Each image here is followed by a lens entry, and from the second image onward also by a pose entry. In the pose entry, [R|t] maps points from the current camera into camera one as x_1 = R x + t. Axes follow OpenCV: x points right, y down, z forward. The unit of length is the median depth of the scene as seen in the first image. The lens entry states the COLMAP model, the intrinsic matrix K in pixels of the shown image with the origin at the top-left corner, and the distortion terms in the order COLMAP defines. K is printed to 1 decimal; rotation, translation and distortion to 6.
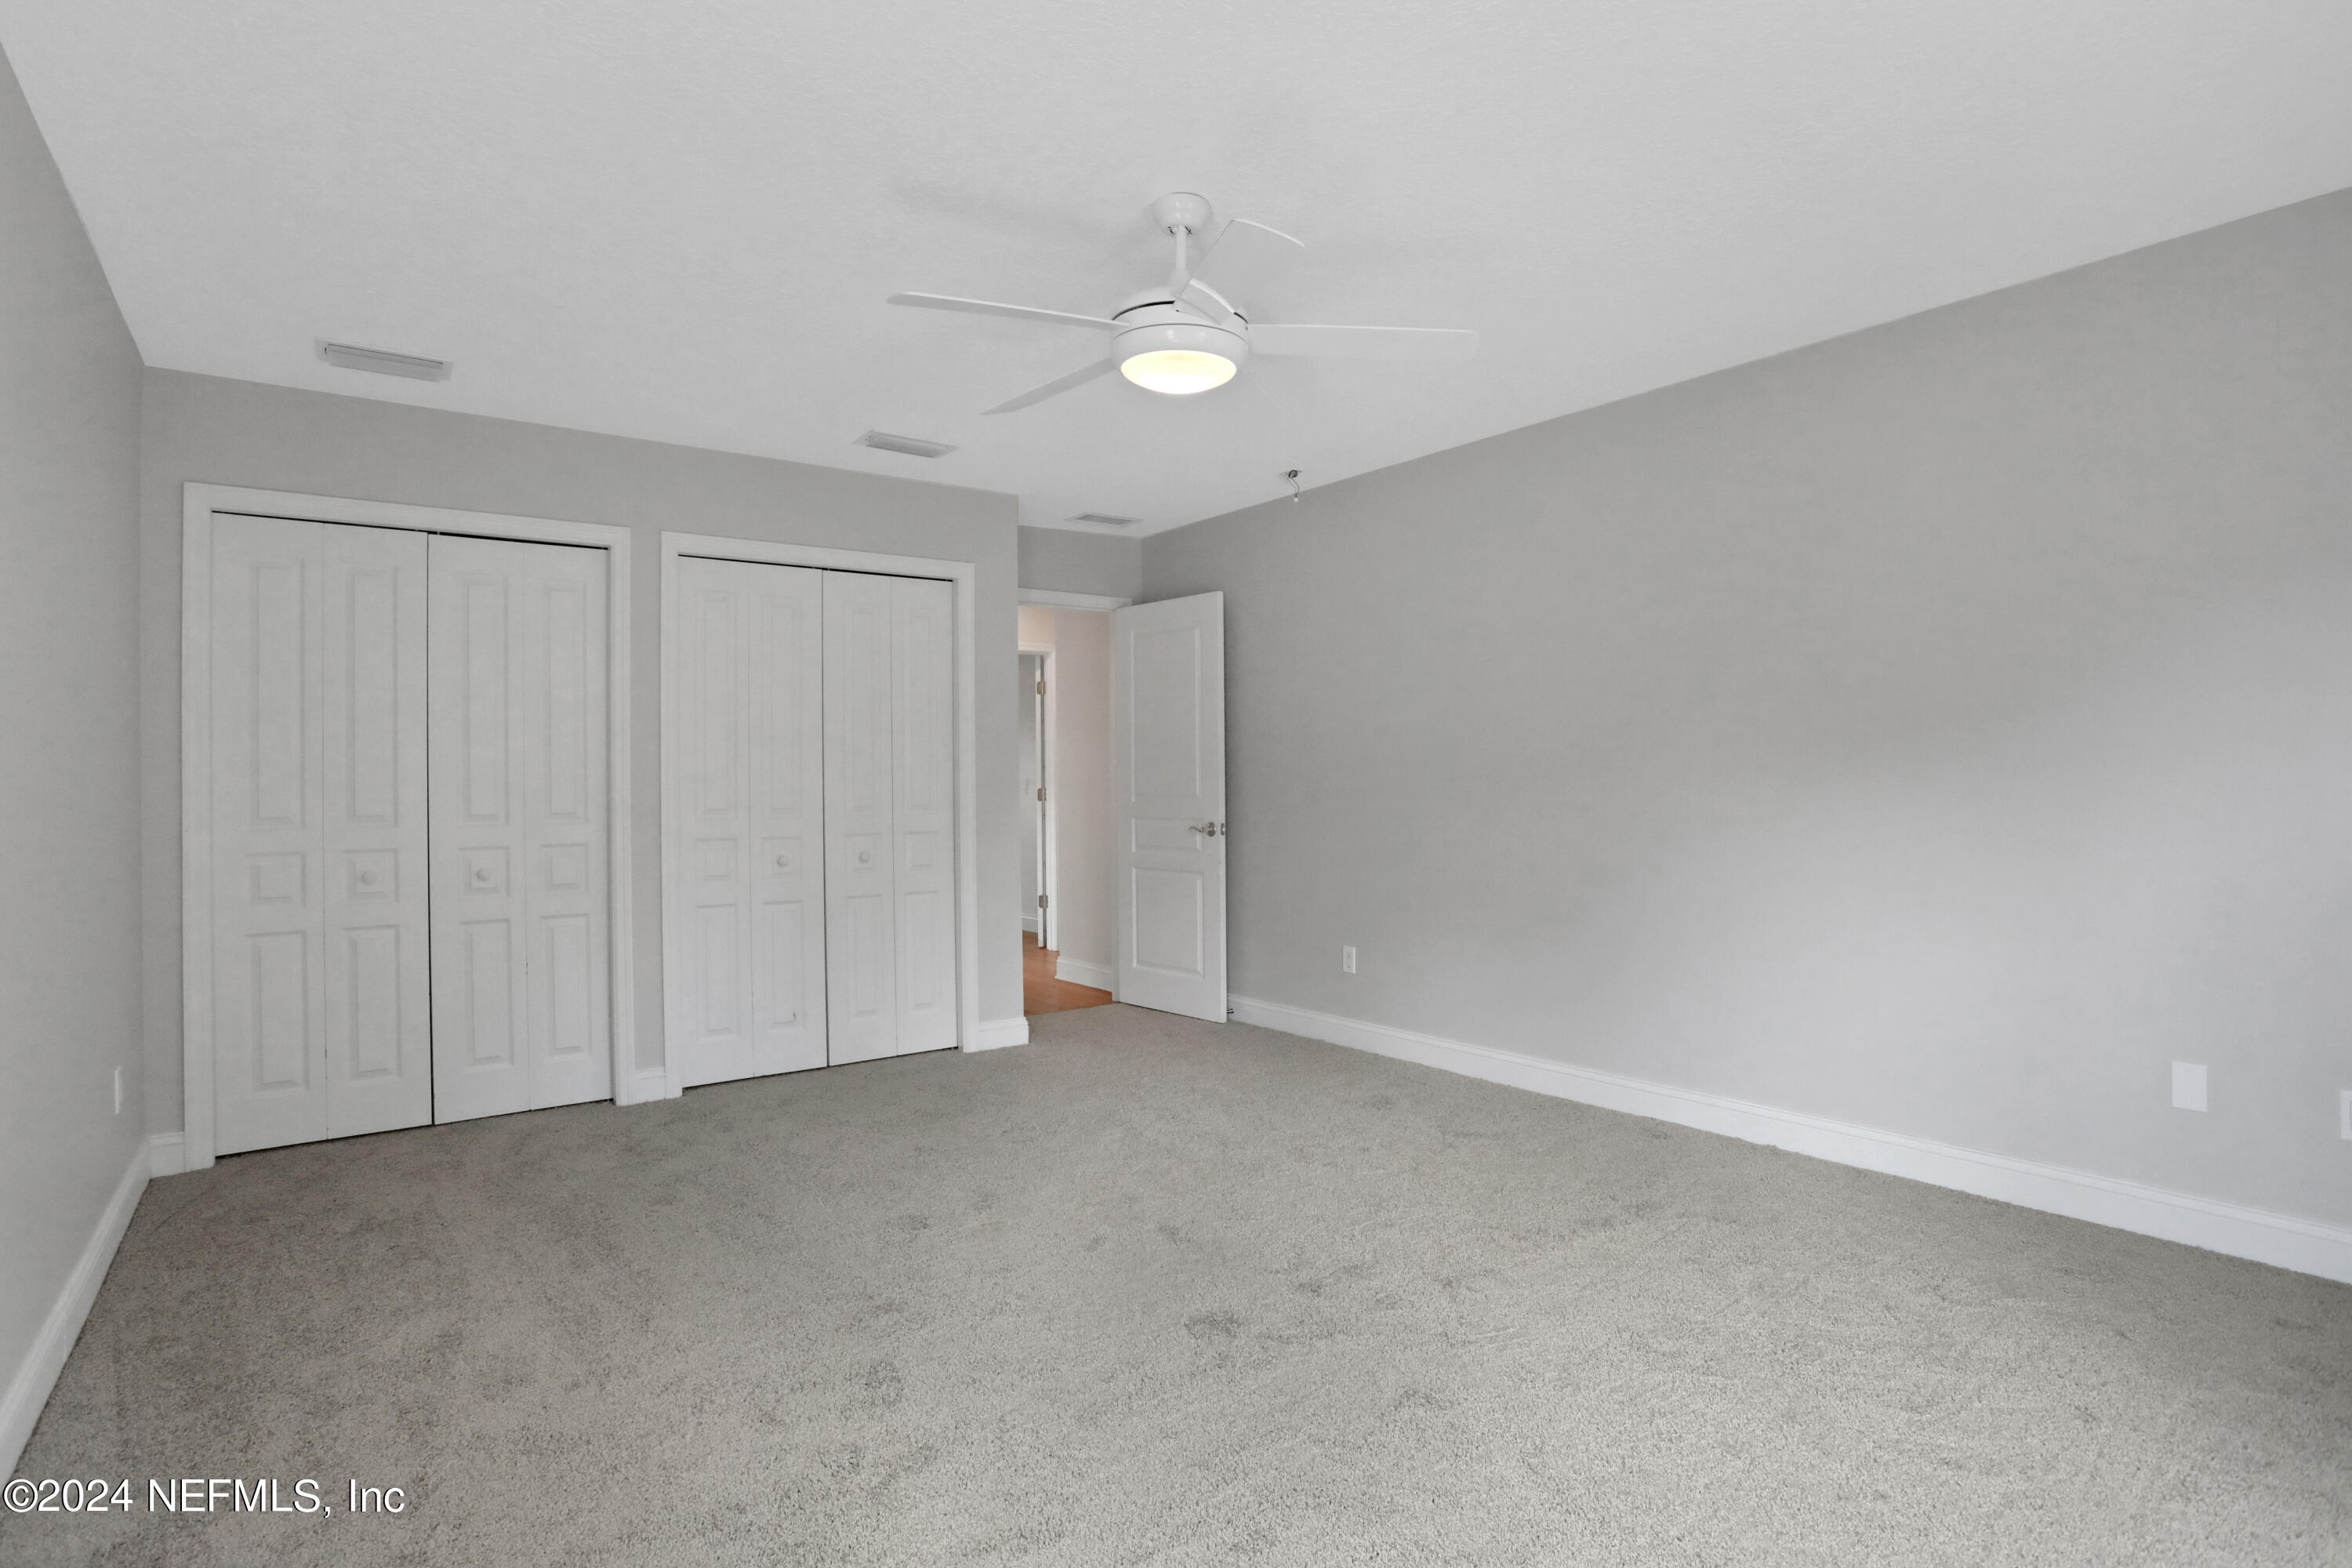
lens RADIAL K [[1151.0, 0, 1171.5], [0, 1151.0, 779.5], [0, 0, 1]] dist [-0.070302, 0.034441]
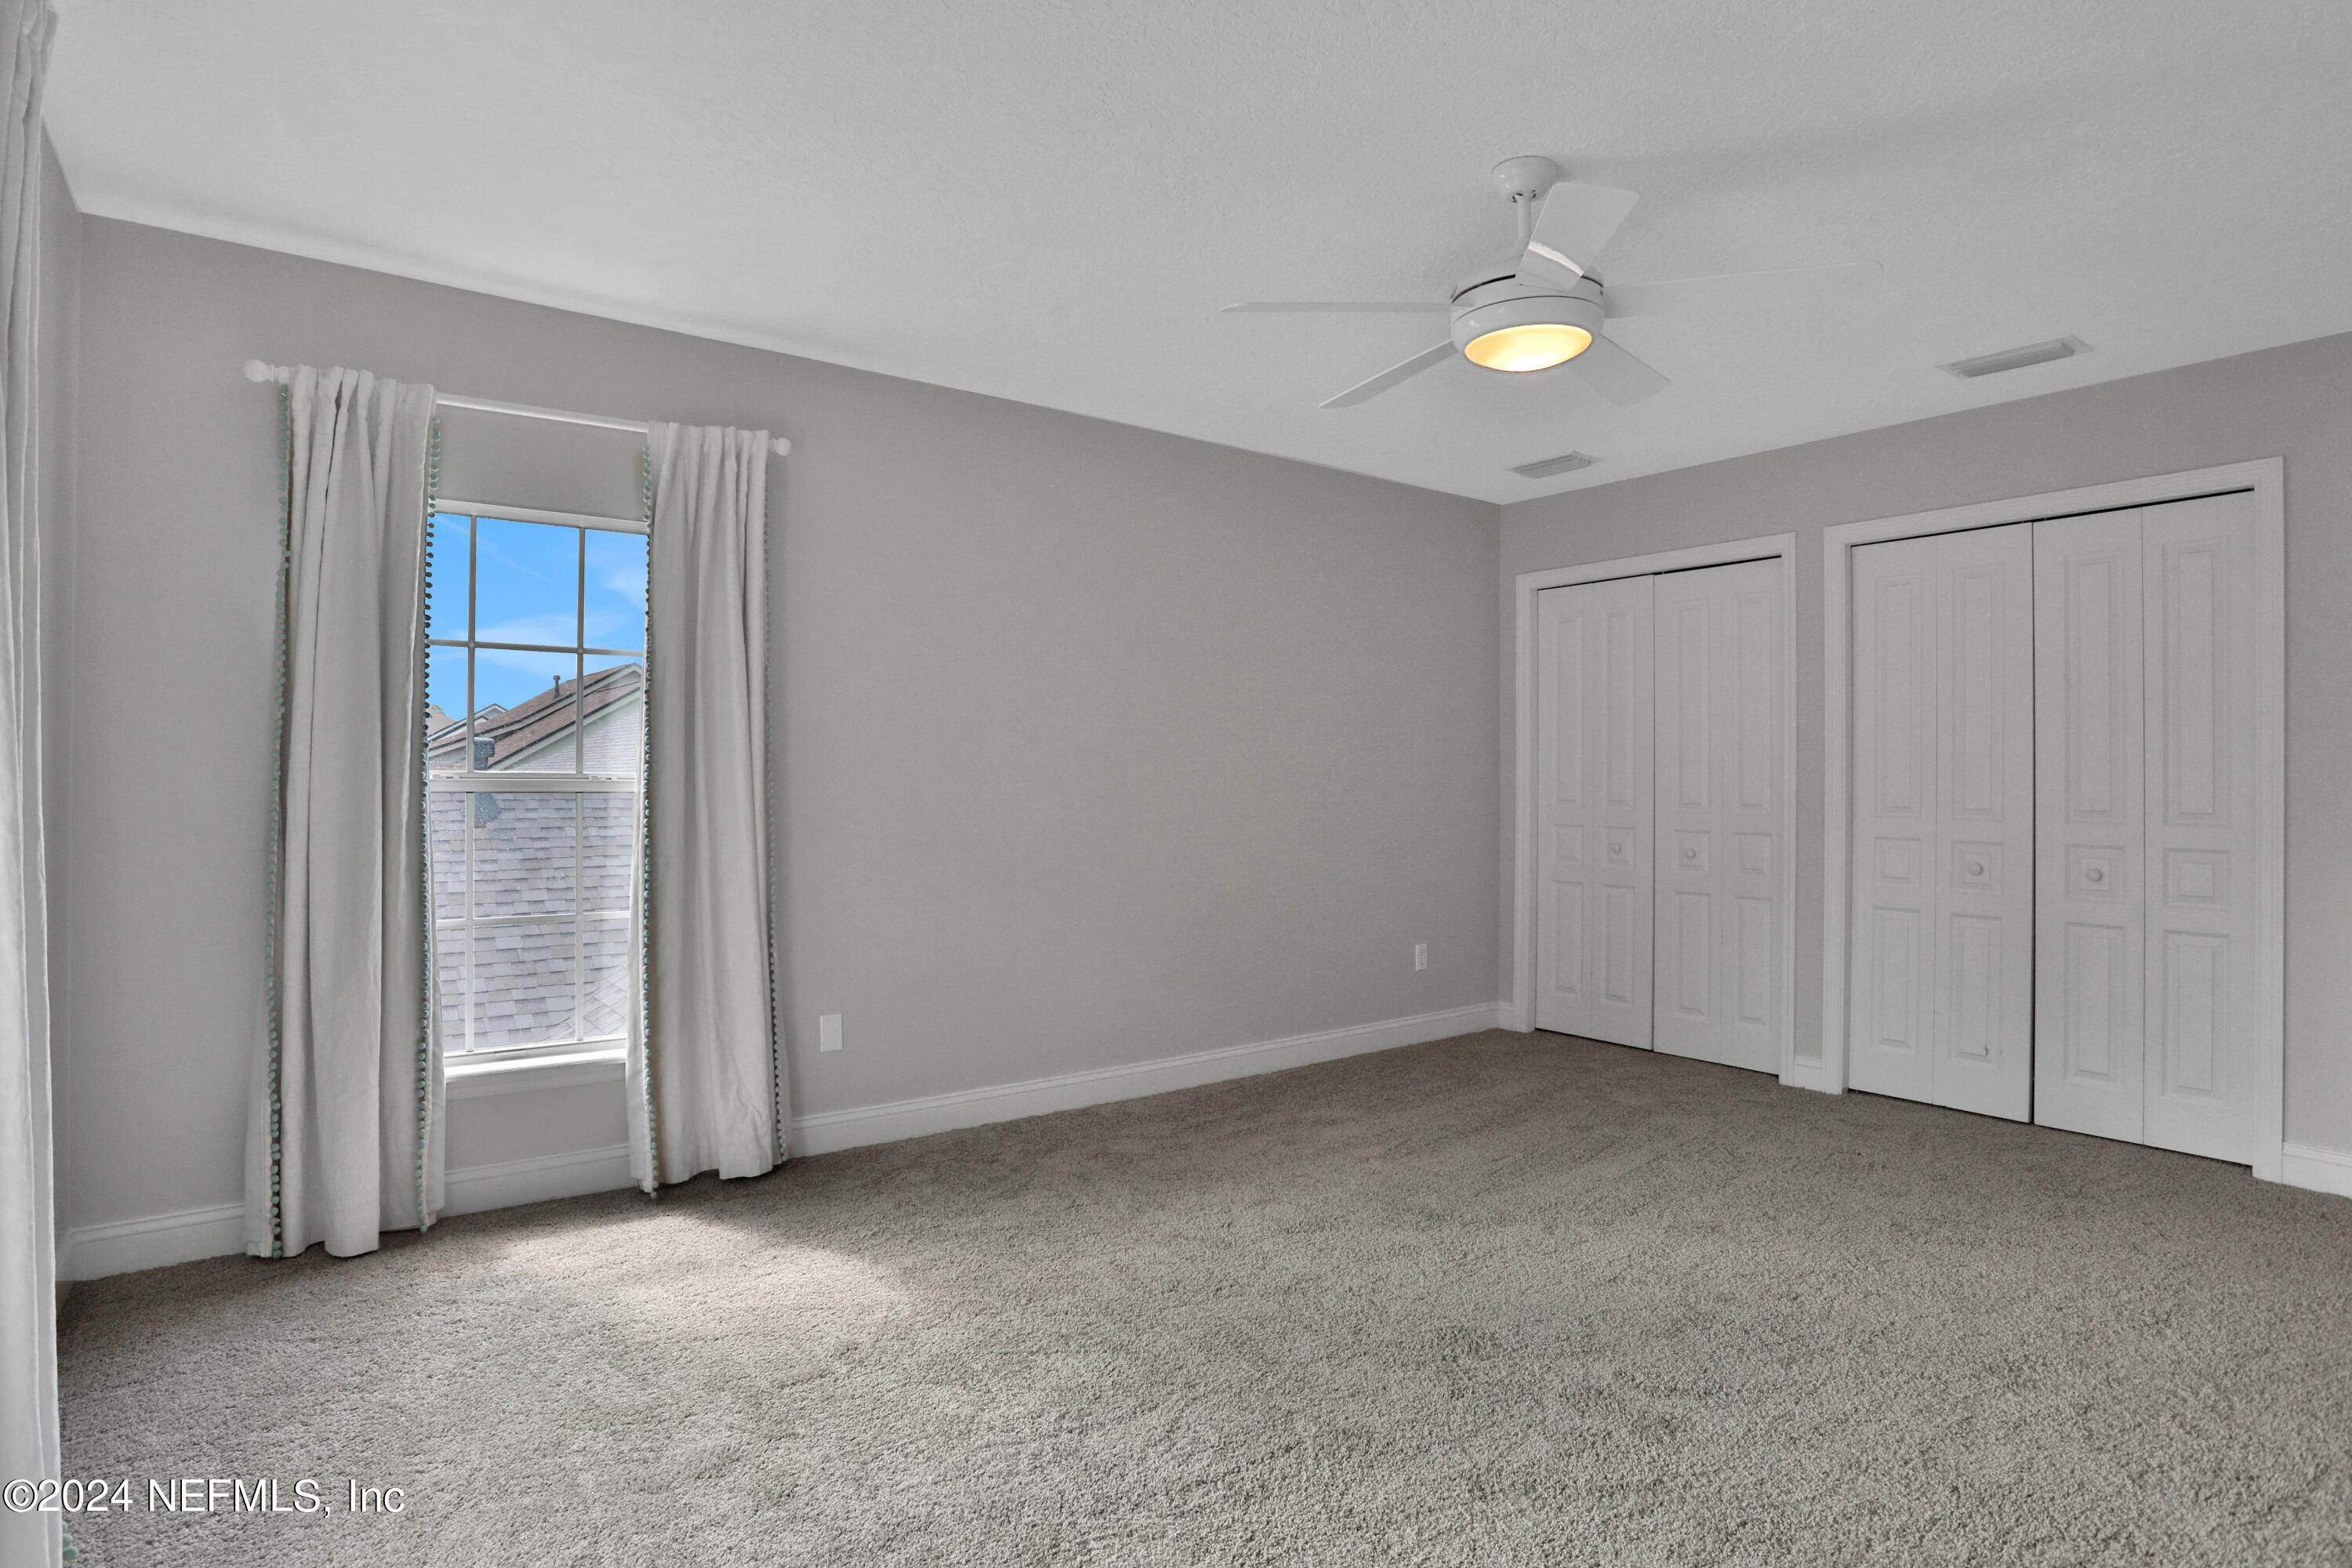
lens RADIAL K [[1151.0, 0, 1171.5], [0, 1151.0, 779.5], [0, 0, 1]] dist [-0.070302, 0.034441]
pose [[0.037636, 0.009803, -0.999243, 0.579467], [-0.005172, 0.999940, 0.009615, -0.002594], [0.999278, 0.004806, 0.037685, 0.419935]]
